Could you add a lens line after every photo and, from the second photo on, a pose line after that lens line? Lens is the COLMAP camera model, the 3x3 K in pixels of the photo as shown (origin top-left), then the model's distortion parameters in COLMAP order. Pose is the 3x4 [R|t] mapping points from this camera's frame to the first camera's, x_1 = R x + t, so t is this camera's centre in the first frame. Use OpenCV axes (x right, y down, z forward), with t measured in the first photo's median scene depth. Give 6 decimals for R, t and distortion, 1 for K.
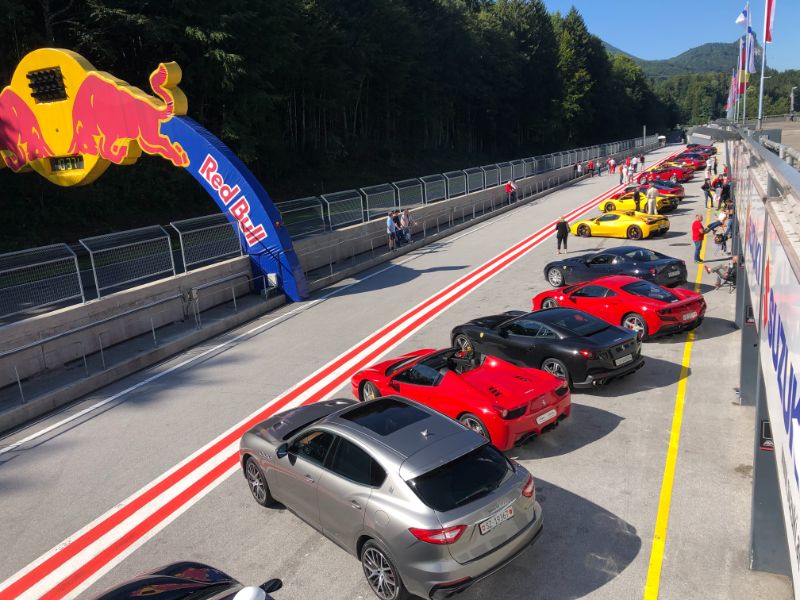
lens RADIAL K [[652.3, 0, 399.4], [0, 652.3, 301.7], [0, 0, 1]] dist [0.005687, 0.002122]
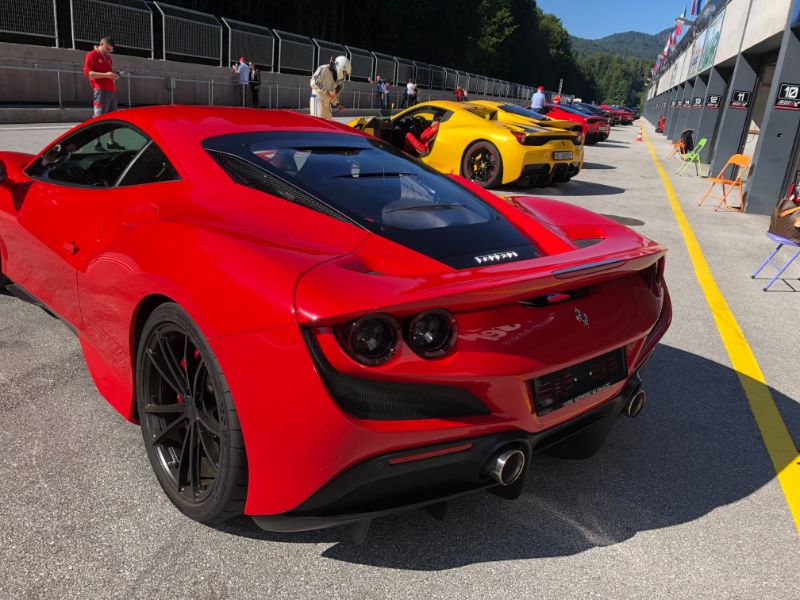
lens RADIAL K [[652.3, 0, 400.9], [0, 652.3, 299.1], [0, 0, 1]] dist [0.005687, 0.002122]
pose [[0.978387, 0.126552, 0.163535, 0.041915], [-0.139619, 0.987656, 0.071003, -0.008515], [-0.152531, -0.092301, 0.983979, 0.102743]]
